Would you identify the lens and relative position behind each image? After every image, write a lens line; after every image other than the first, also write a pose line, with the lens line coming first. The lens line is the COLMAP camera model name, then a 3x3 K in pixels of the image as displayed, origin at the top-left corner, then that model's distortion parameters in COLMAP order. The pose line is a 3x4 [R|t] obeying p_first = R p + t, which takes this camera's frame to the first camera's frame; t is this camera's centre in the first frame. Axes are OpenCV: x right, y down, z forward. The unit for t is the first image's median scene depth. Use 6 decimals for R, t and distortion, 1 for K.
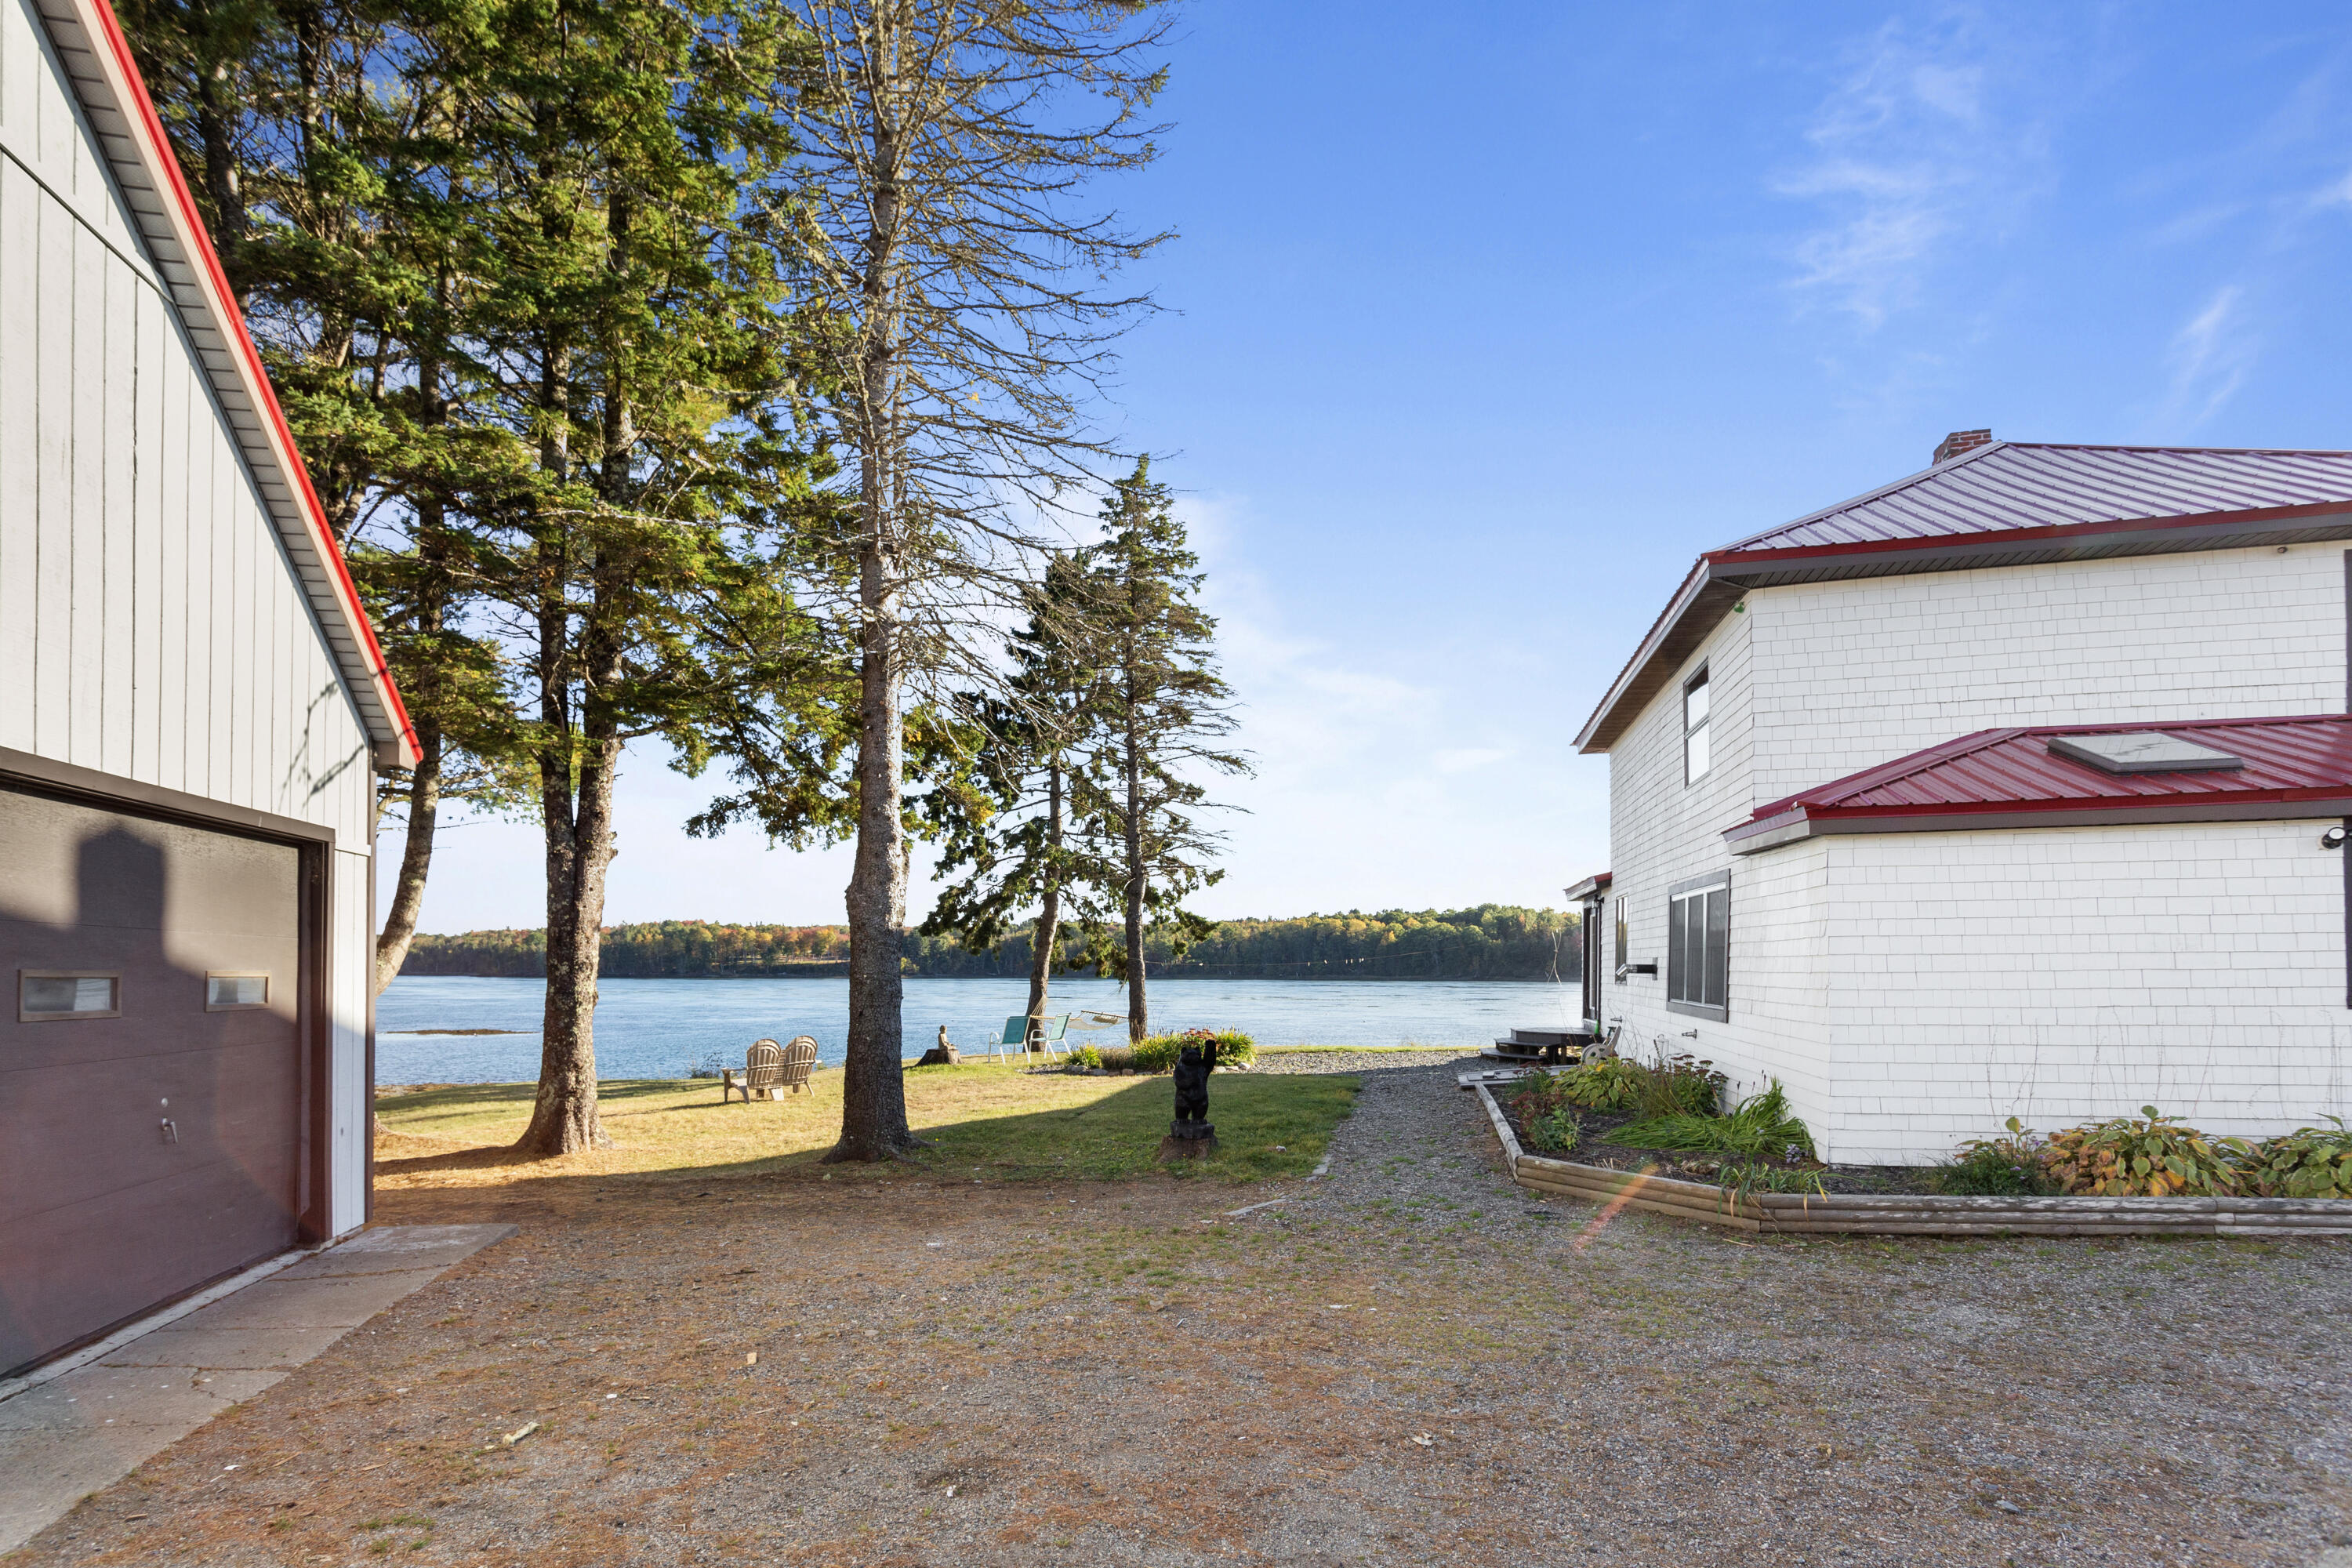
lens RADIAL K [[1129.5, 0, 1167.9], [0, 1129.5, 954.3], [0, 0, 1]] dist [-0.000896, 0.000164]
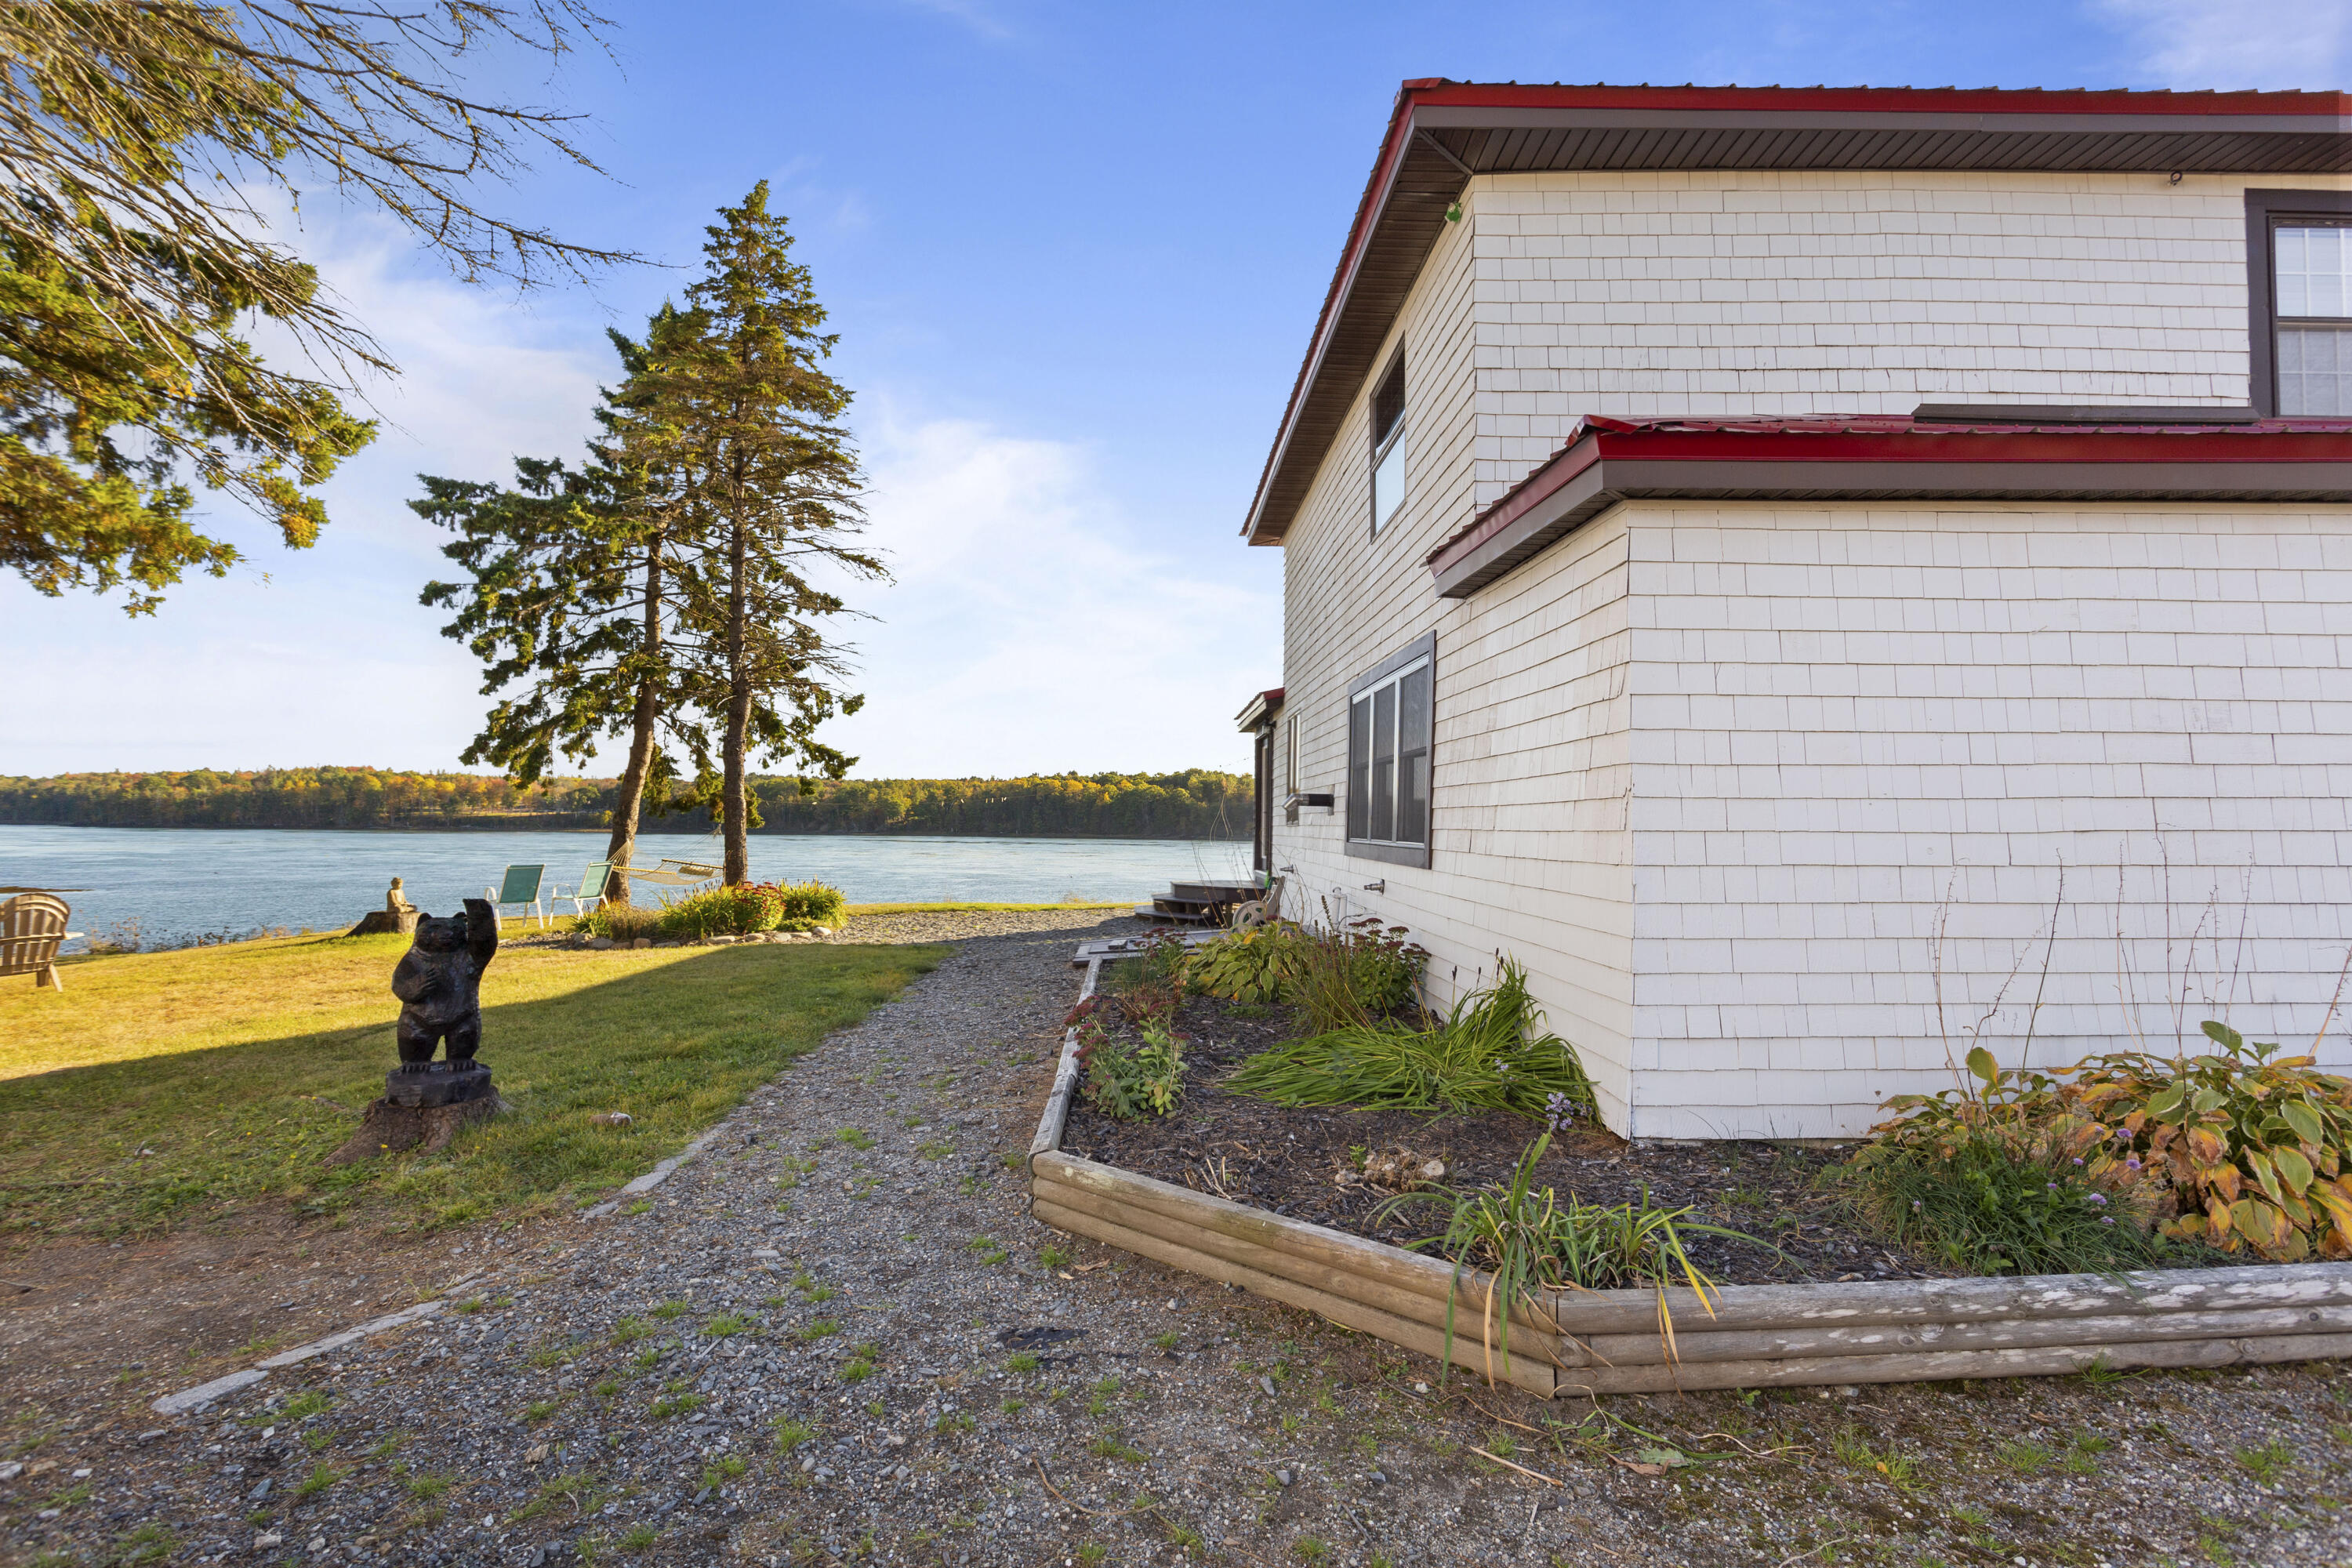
lens RADIAL K [[1150.5, 0, 1177.4], [0, 1150.5, 784.2], [0, 0, 1]] dist [-0.042487, 0.029793]
pose [[0.963861, 0.020402, 0.265623, 0.196568], [-0.014805, 0.999625, -0.023057, 0.032075], [-0.265994, 0.018291, 0.963801, 0.440115]]
